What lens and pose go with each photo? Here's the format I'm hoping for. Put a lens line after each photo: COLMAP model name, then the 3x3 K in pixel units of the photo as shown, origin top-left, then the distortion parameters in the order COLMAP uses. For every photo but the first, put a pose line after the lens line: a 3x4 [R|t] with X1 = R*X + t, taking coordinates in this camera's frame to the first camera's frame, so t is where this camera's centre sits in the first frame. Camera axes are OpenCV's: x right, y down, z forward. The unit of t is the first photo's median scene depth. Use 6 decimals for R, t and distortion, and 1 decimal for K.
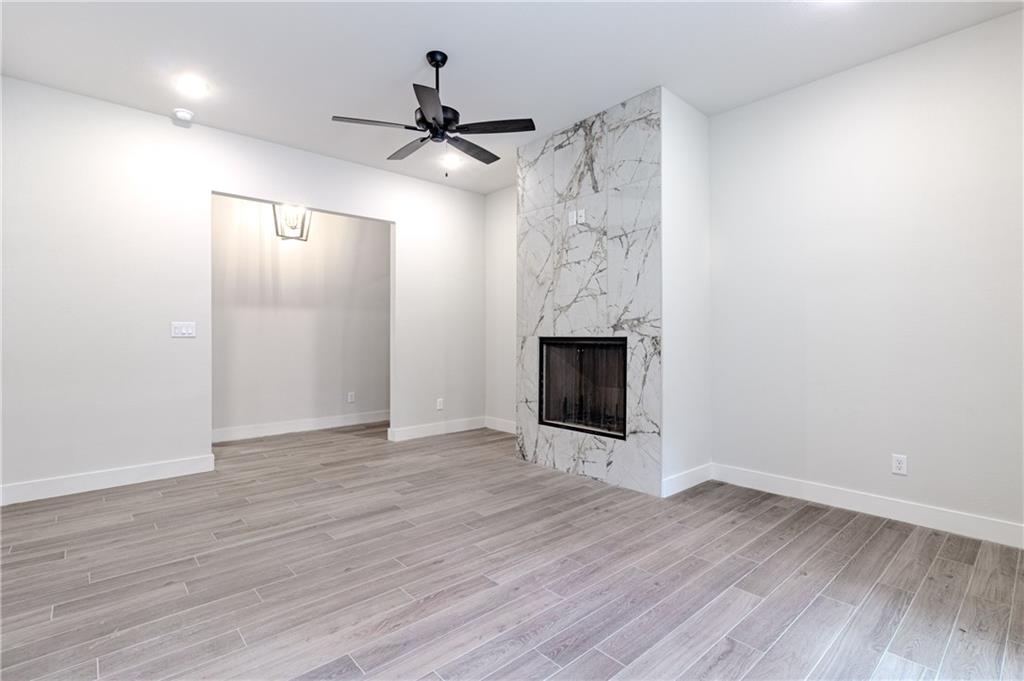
lens RADIAL K [[478.8, 0, 516.9], [0, 478.8, 330.8], [0, 0, 1]] dist [-0.003417, 0.000730]
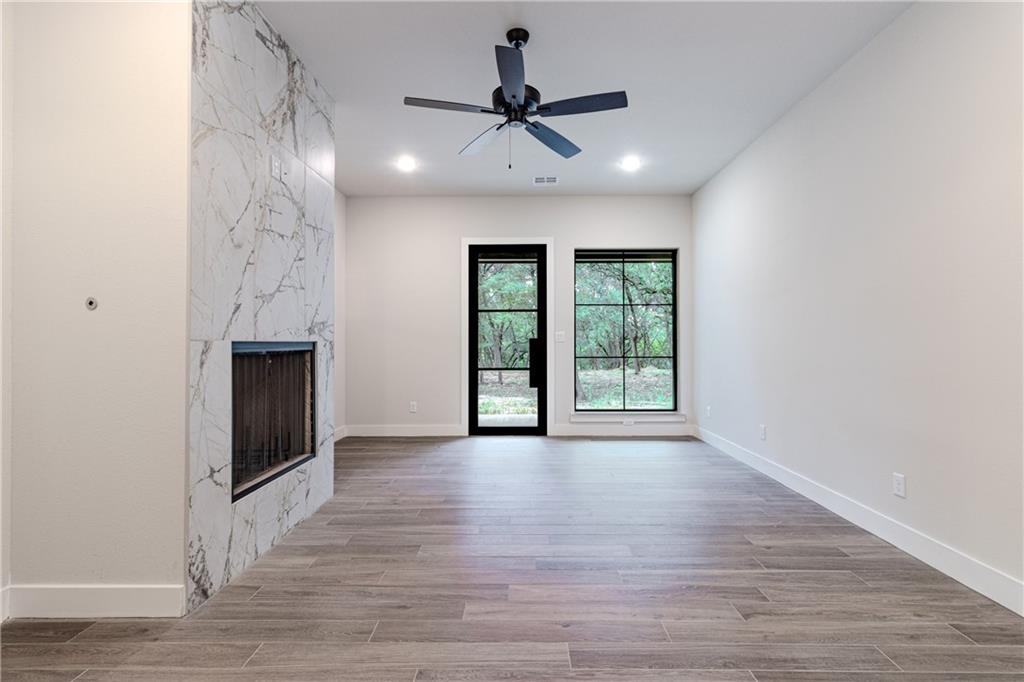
lens RADIAL K [[478.8, 0, 505.1], [0, 478.8, 332.0], [0, 0, 1]] dist [-0.003417, 0.000730]
pose [[-0.720510, 0.012657, 0.693329, -0.644116], [-0.010665, 0.999513, -0.029330, 0.016887], [-0.693363, -0.028527, -0.720024, 1.379677]]
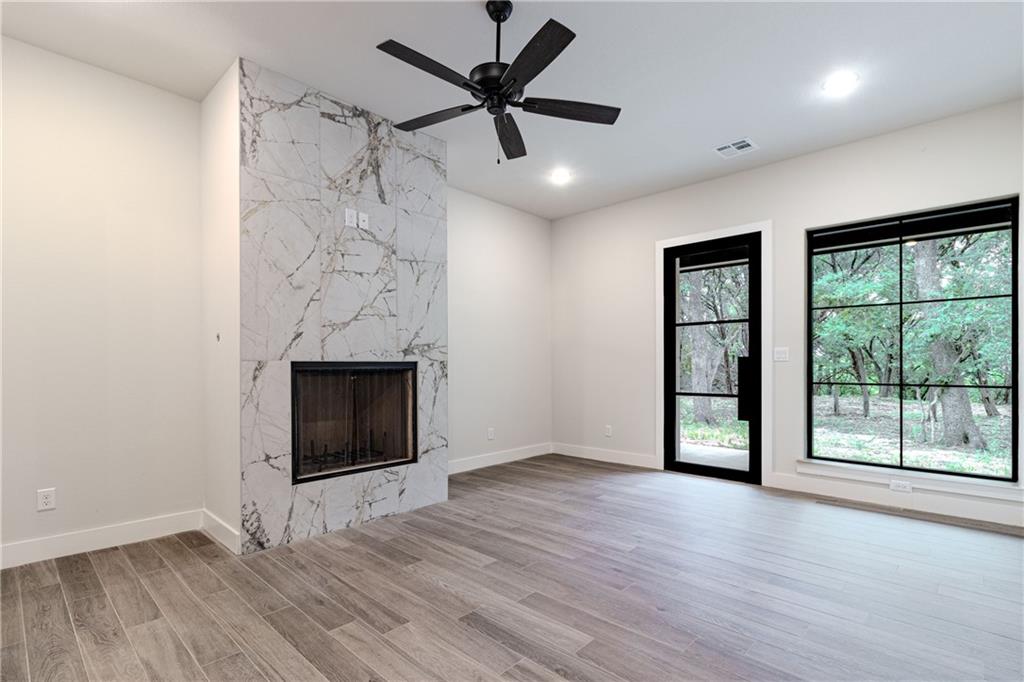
lens RADIAL K [[478.8, 0, 508.7], [0, 478.8, 361.1], [0, 0, 1]] dist [-0.003417, 0.000730]
pose [[-0.063633, 0.000263, 0.997973, -0.795392], [-0.012844, 0.999917, -0.001083, 0.010169], [-0.997891, -0.012887, -0.063625, 0.853755]]
